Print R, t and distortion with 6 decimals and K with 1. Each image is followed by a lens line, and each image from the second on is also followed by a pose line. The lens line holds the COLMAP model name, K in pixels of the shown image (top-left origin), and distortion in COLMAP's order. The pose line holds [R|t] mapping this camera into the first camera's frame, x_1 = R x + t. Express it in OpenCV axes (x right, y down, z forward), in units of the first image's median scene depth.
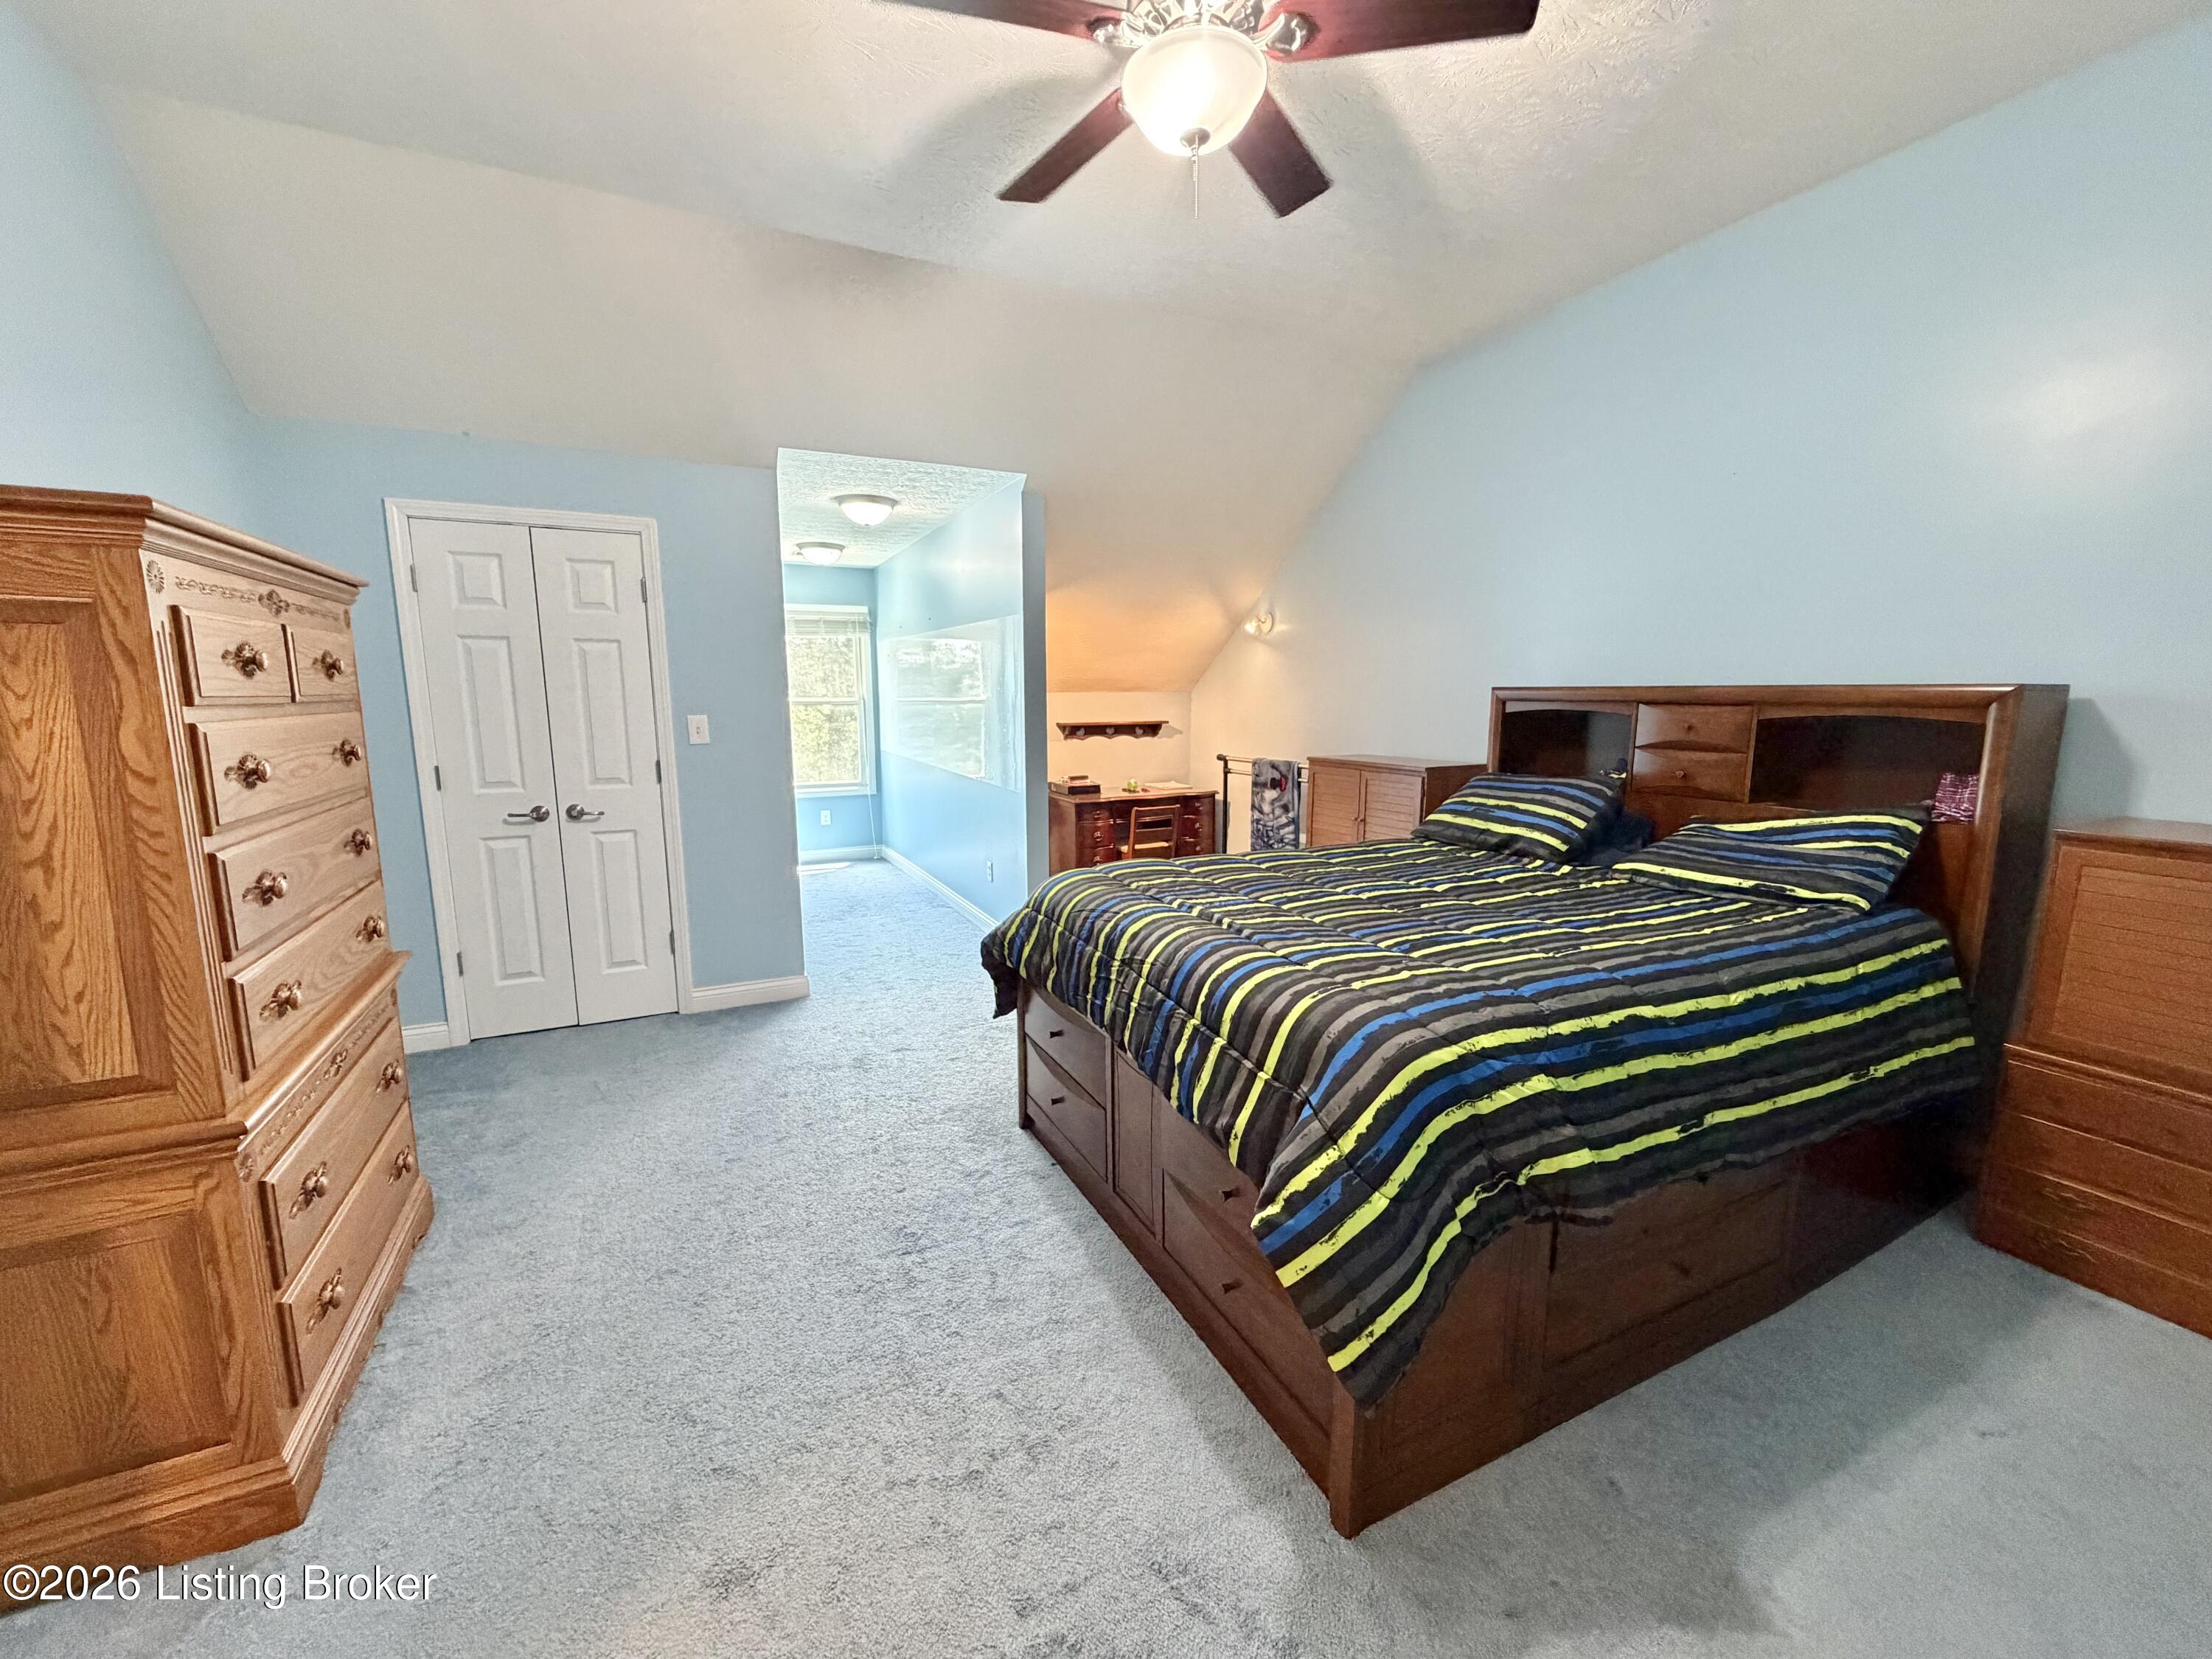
lens RADIAL K [[880.2, 0, 1127.7], [0, 880.2, 827.2], [0, 0, 1]] dist [-0.000074, 0.000002]
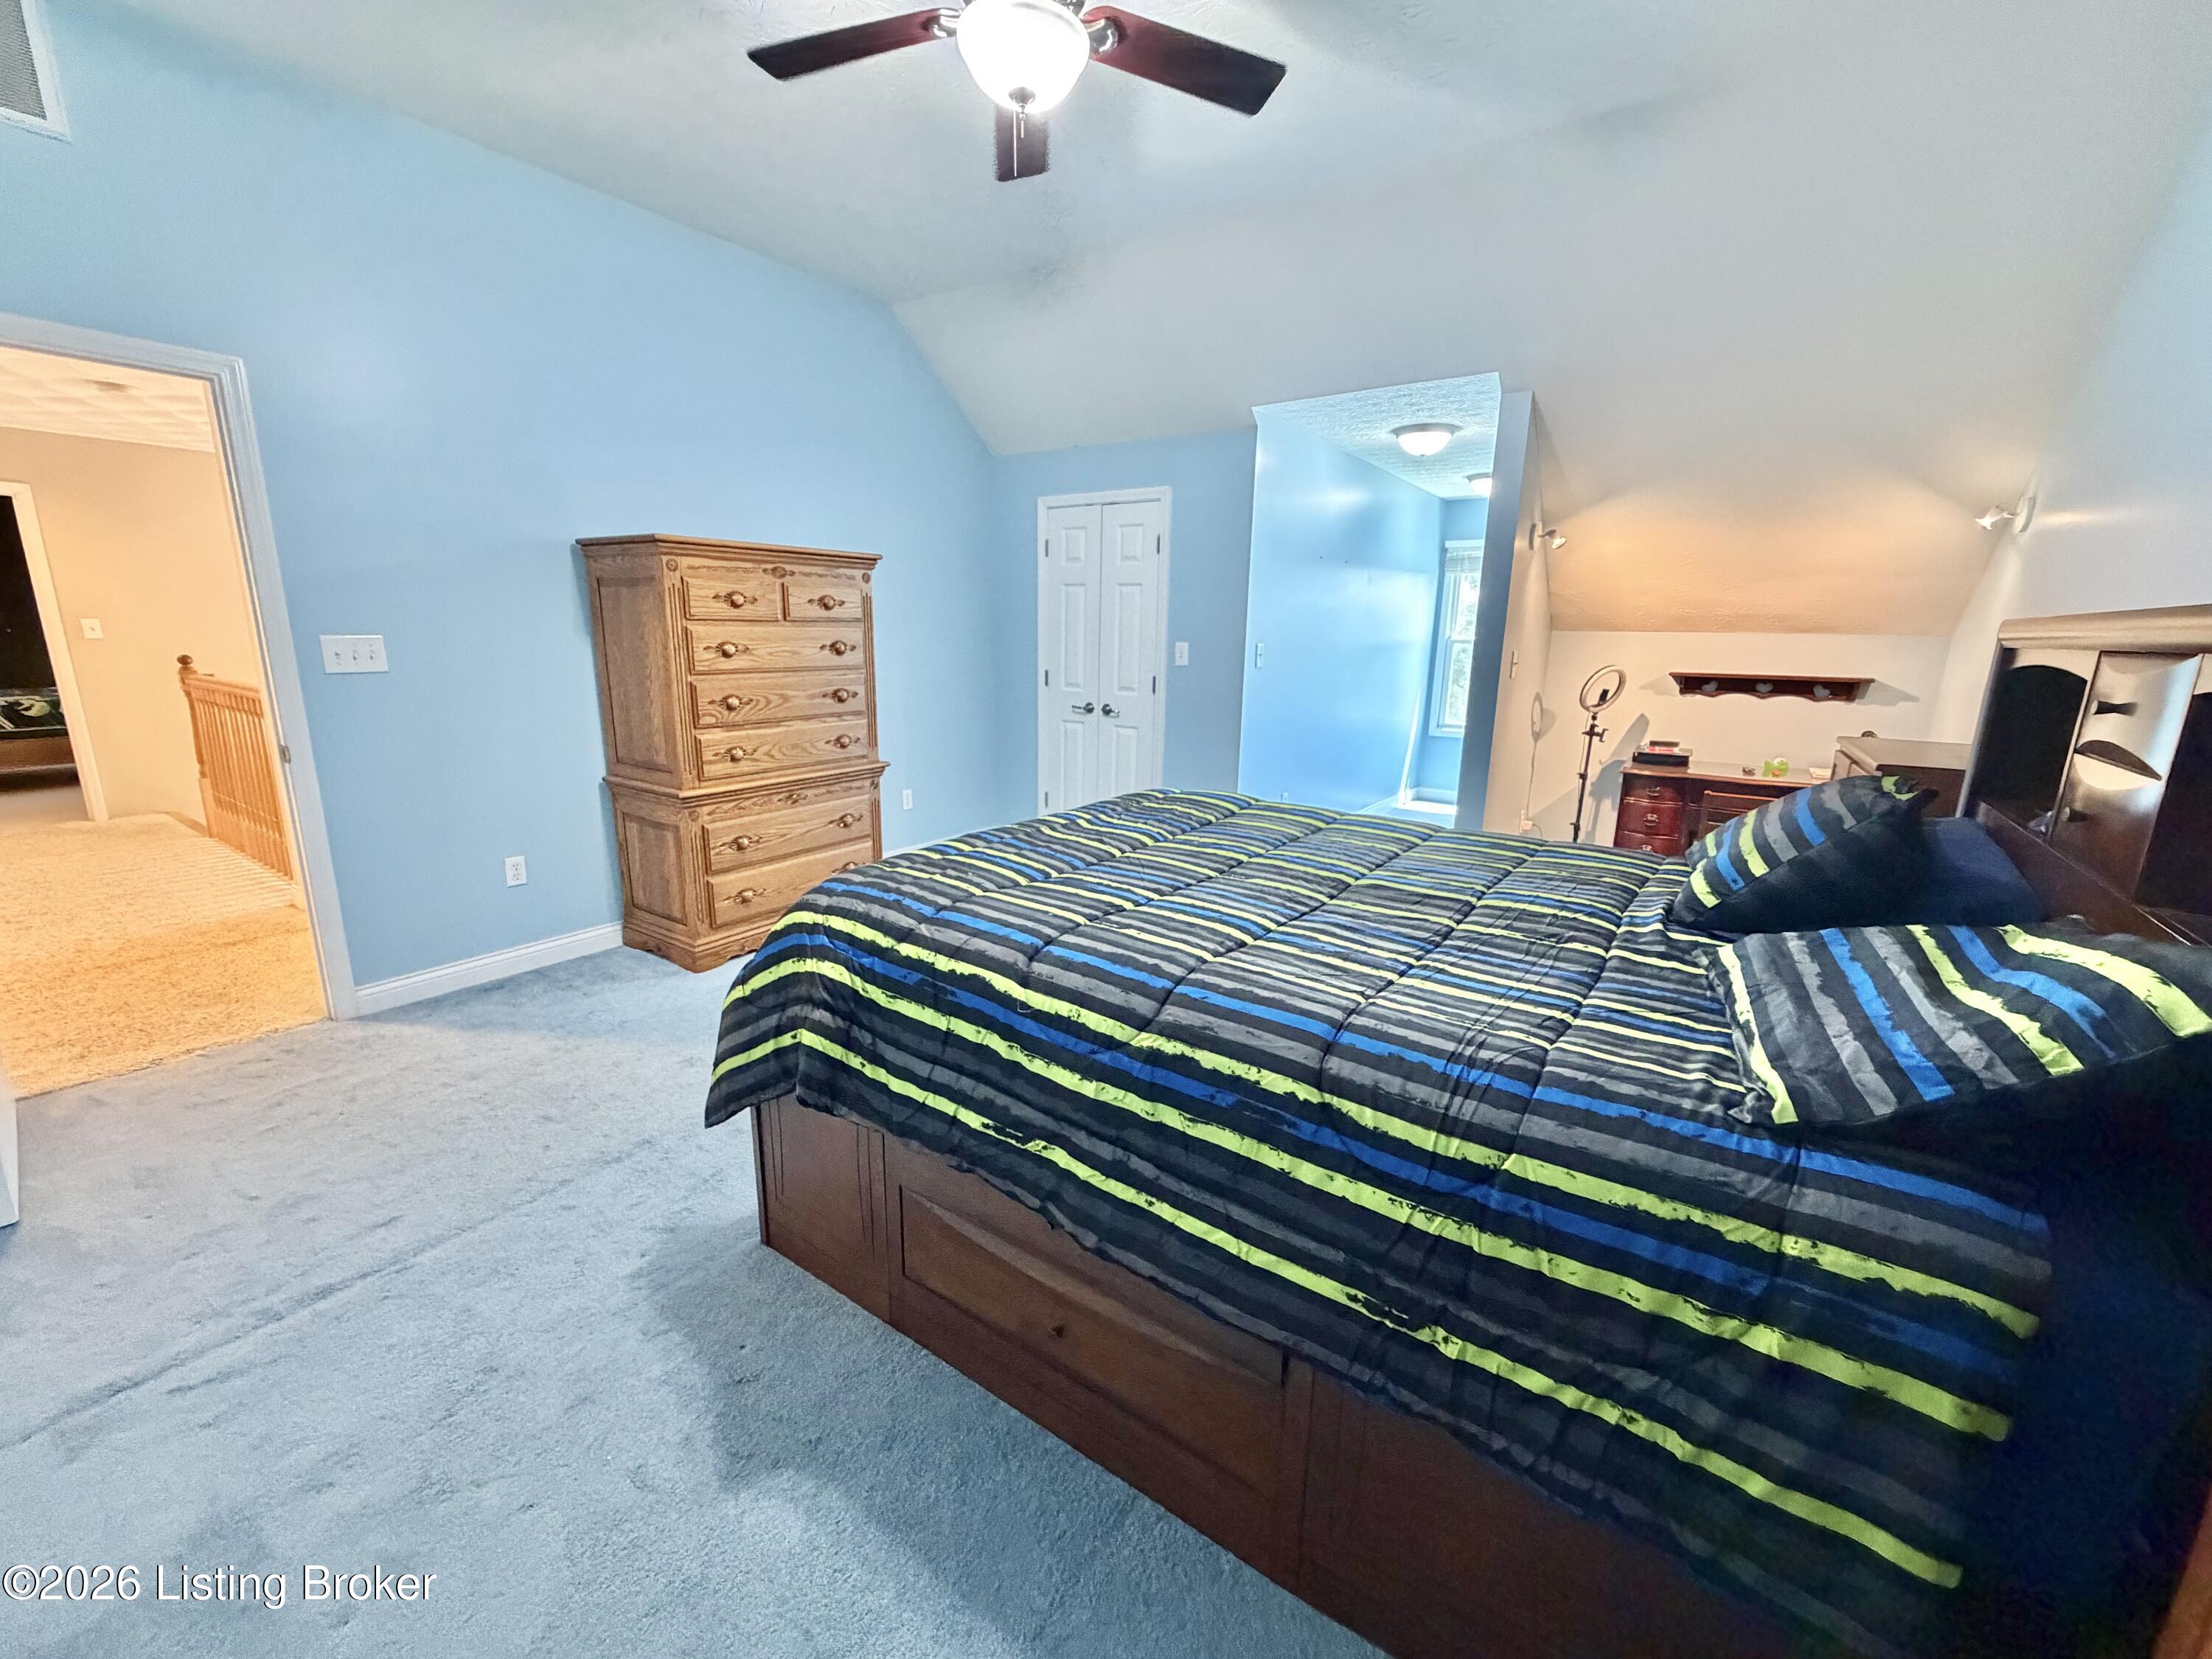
lens RADIAL K [[880.2, 0, 1092.4], [0, 880.2, 831.9], [0, 0, 1]] dist [-0.000074, 0.000002]
pose [[0.480294, 0.205829, -0.852615, 1.163406], [-0.149189, 0.977082, 0.151835, -0.069825], [0.864327, 0.054276, 0.499994, 0.553375]]
